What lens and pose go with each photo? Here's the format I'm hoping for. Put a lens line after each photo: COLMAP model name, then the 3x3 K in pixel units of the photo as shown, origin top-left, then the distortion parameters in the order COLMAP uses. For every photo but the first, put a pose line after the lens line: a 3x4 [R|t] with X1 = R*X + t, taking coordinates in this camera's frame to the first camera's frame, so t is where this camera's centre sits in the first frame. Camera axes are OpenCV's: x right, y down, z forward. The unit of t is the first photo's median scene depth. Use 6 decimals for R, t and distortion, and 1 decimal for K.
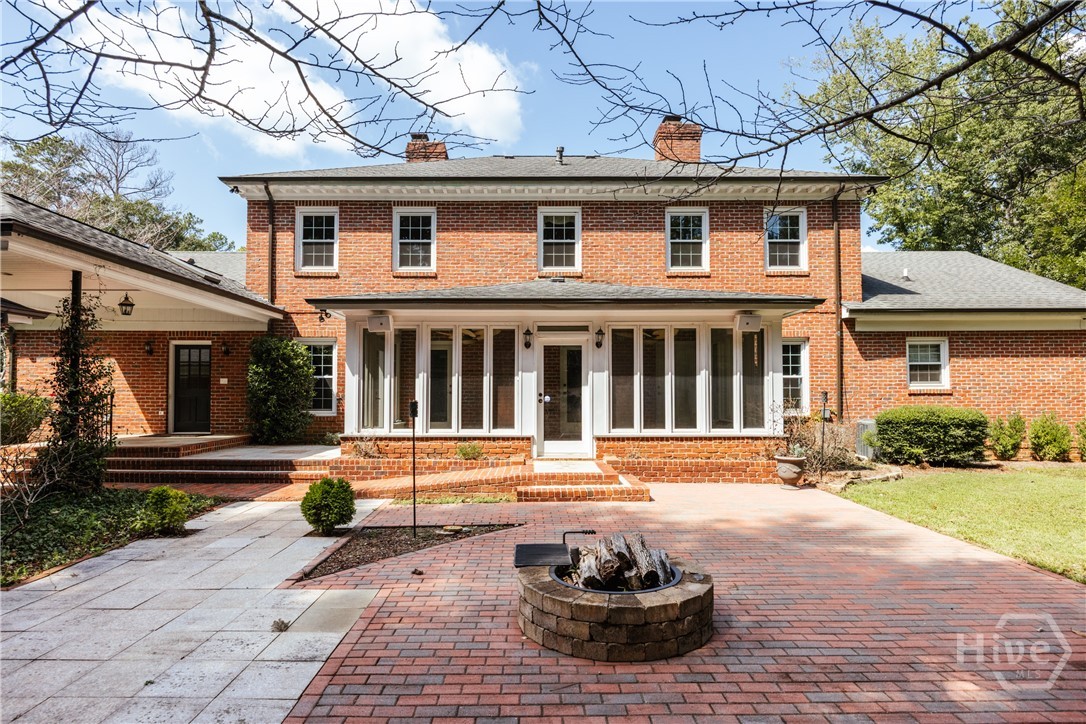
lens RADIAL K [[640.8, 0, 523.1], [0, 640.8, 368.3], [0, 0, 1]] dist [-0.011755, 0.002629]
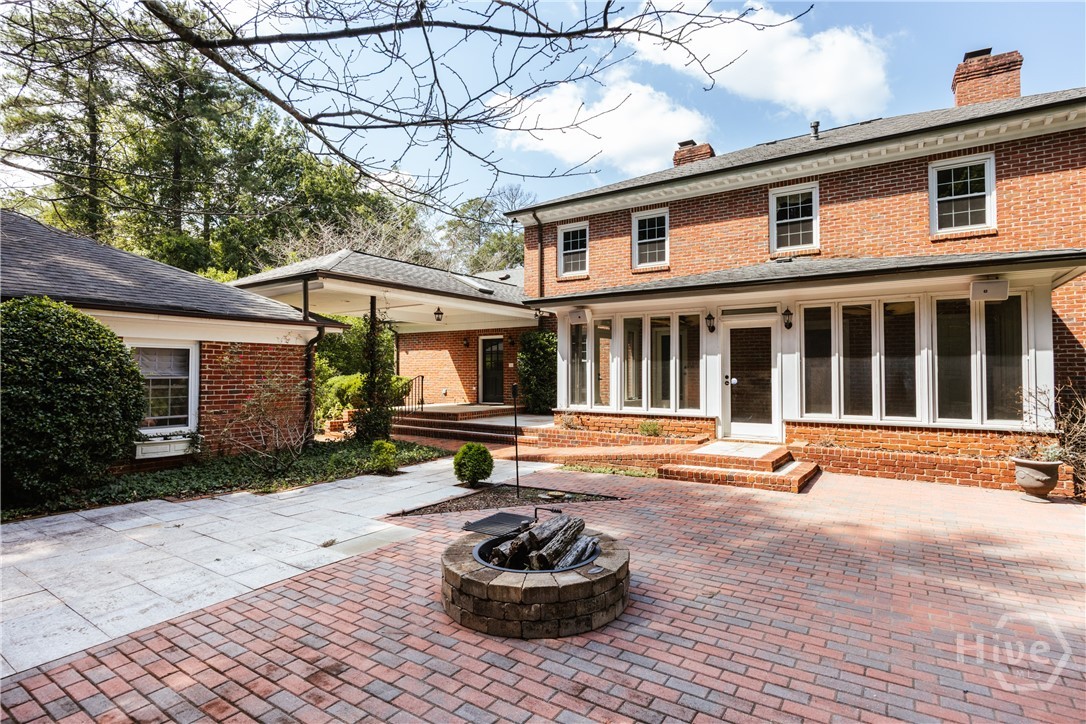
lens RADIAL K [[543.4, 0, 504.8], [0, 543.4, 350.5], [0, 0, 1]] dist [-0.014333, 0.000137]
pose [[0.818326, -0.022929, -0.574297, 0.235645], [0.022968, 0.999710, -0.007187, -0.003151], [0.574295, -0.007309, 0.818616, 0.087329]]
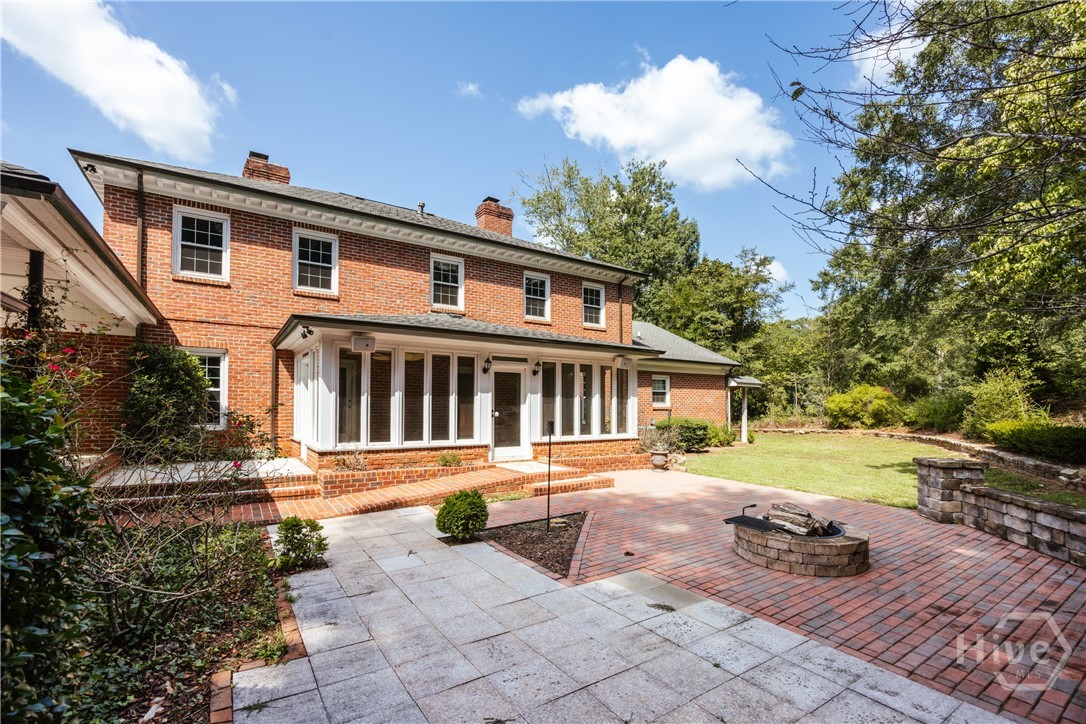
lens RADIAL K [[490.5, 0, 584.6], [0, 490.5, 392.0], [0, 0, 1]] dist [-0.022495, 0.001260]
pose [[0.810029, 0.023642, 0.585913, -0.388400], [-0.031150, 0.999511, 0.002735, -0.003958], [-0.585562, -0.020467, 0.810369, 0.120710]]
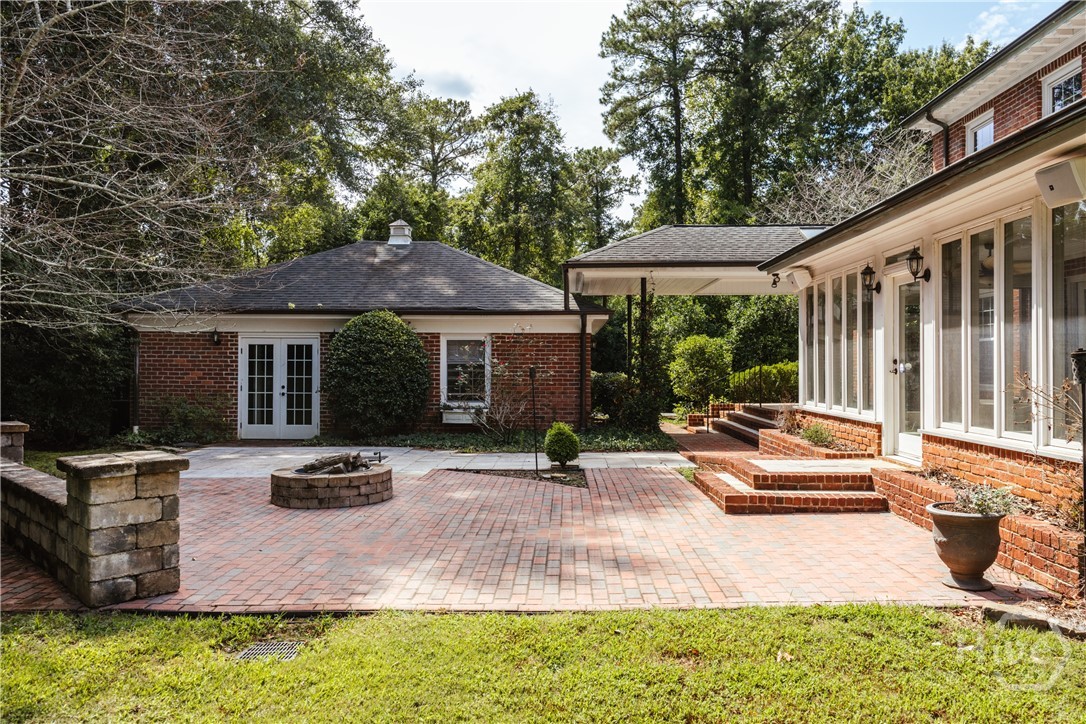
lens RADIAL K [[747.3, 0, 544.9], [0, 747.3, 360.8], [0, 0, 1]] dist [0.041031, 0.001374]
pose [[-0.023008, -0.002584, -0.999732, 0.771379], [0.044917, 0.998984, -0.003616, 0.025144], [0.998726, -0.044988, -0.022868, 0.608119]]
